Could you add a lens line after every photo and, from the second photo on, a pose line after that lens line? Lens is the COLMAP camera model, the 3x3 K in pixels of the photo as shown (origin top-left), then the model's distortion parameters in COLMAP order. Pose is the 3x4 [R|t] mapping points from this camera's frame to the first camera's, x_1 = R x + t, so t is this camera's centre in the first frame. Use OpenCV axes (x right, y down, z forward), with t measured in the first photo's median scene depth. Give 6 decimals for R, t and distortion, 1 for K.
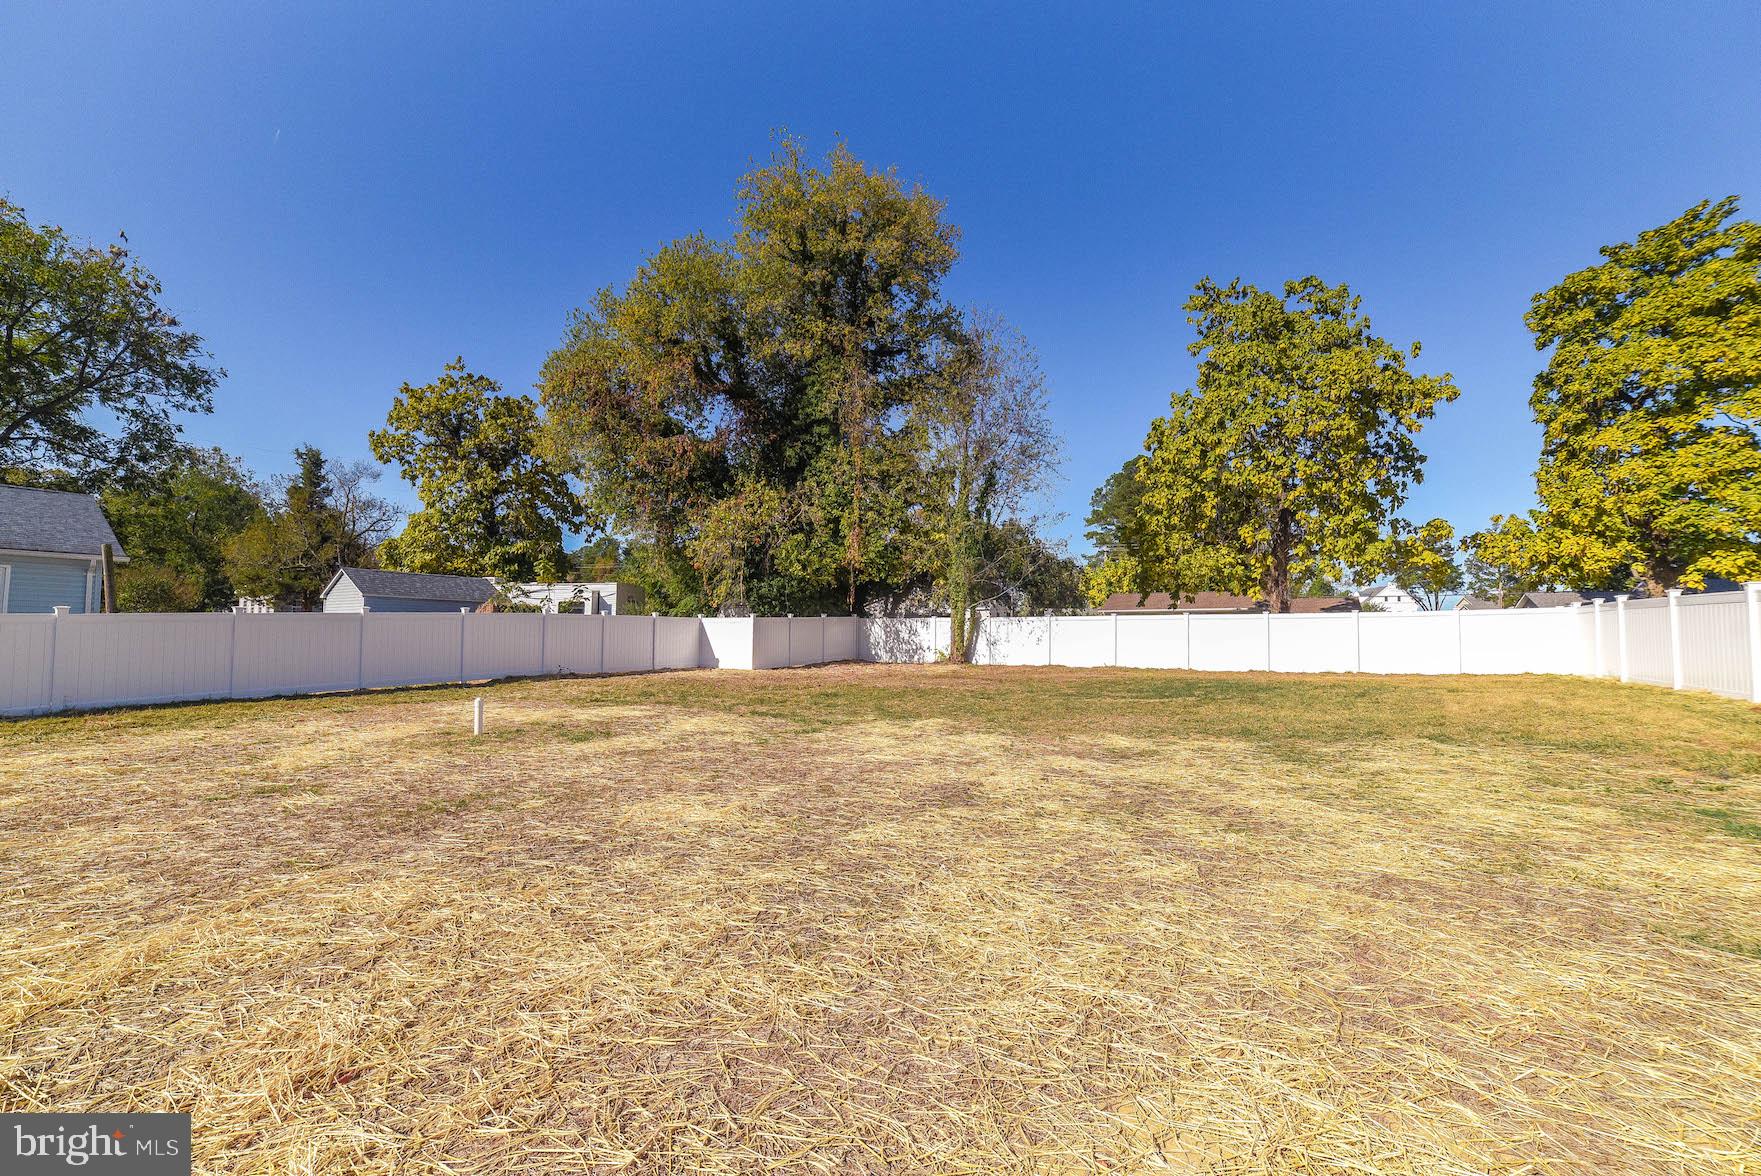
lens RADIAL K [[715.1, 0, 892.8], [0, 715.1, 607.7], [0, 0, 1]] dist [-0.095686, 0.038146]
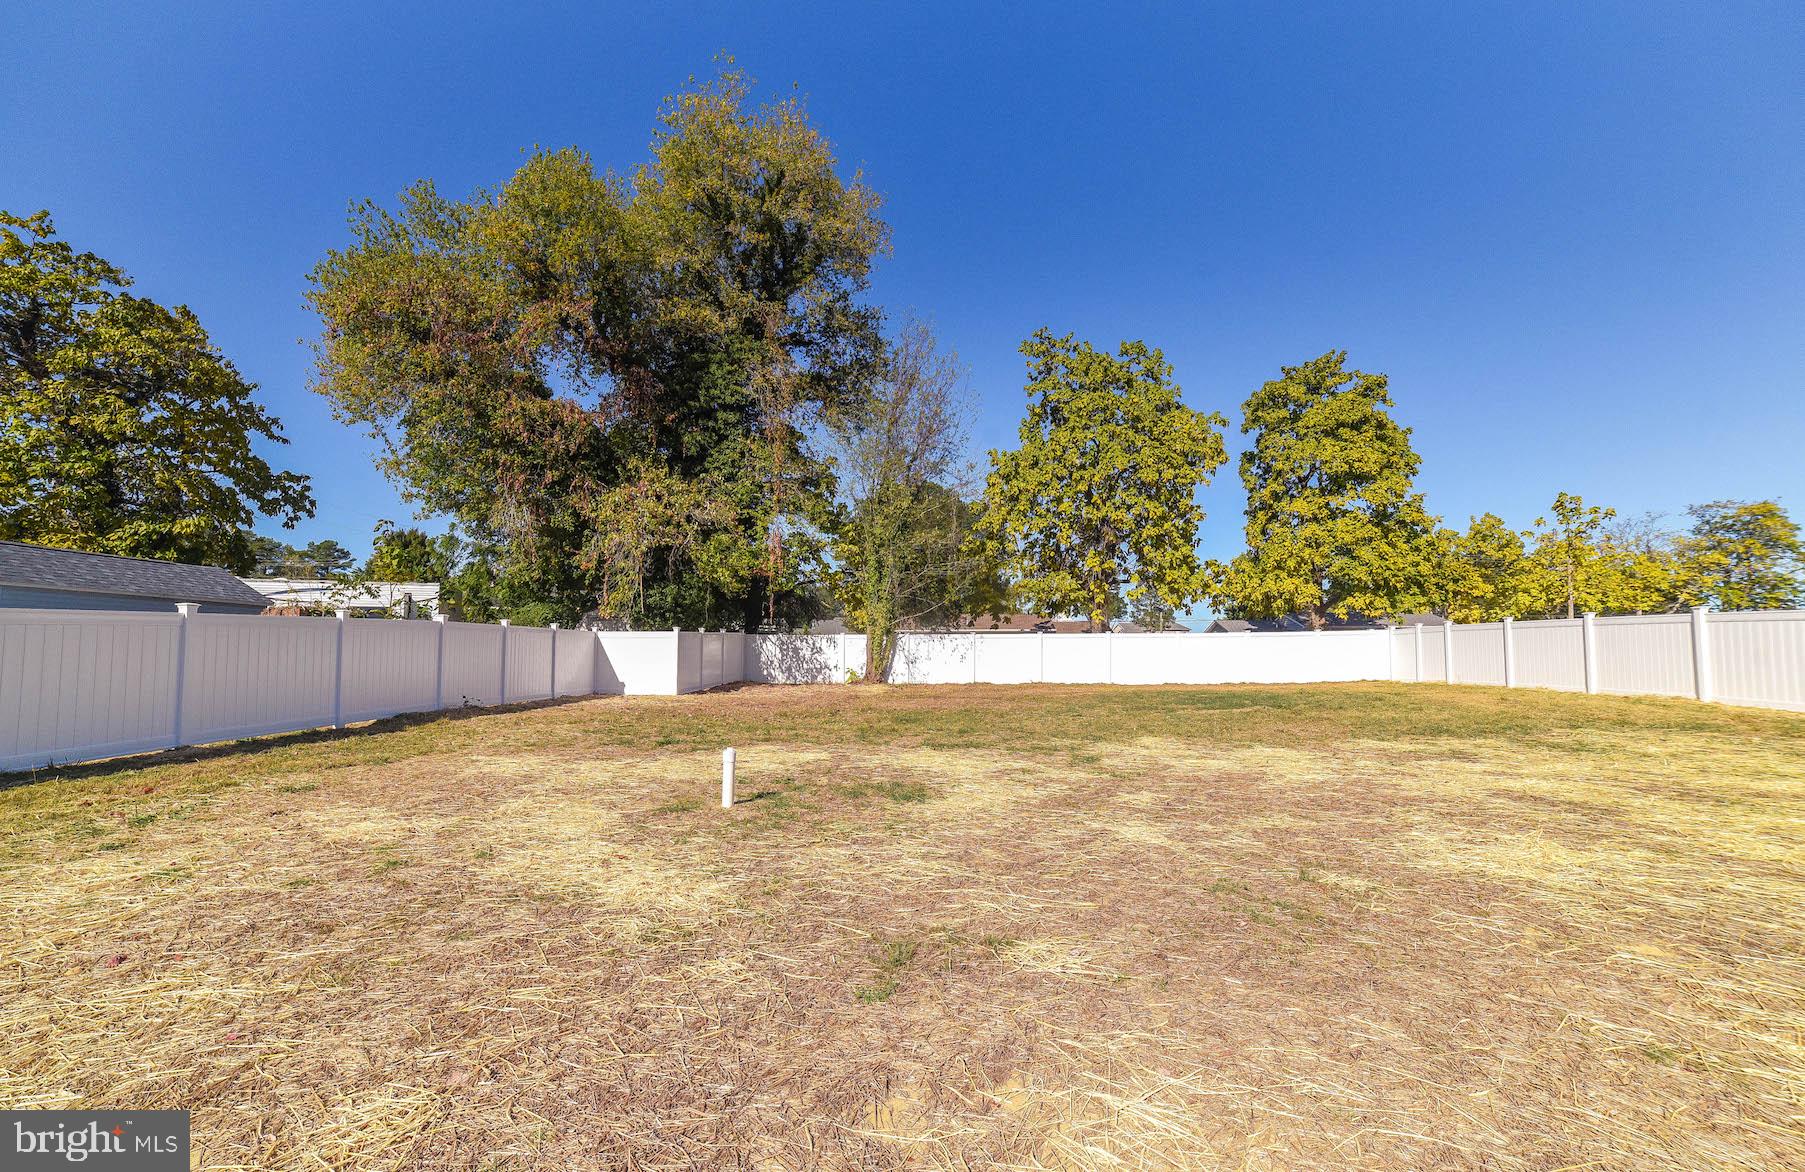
lens RADIAL K [[704.9, 0, 899.0], [0, 704.9, 620.1], [0, 0, 1]] dist [-0.057996, 0.000080]
pose [[0.889030, 0.018472, 0.457476, -0.299549], [-0.013137, 0.999804, -0.014841, 0.007935], [-0.457661, 0.007184, 0.889098, 0.145952]]
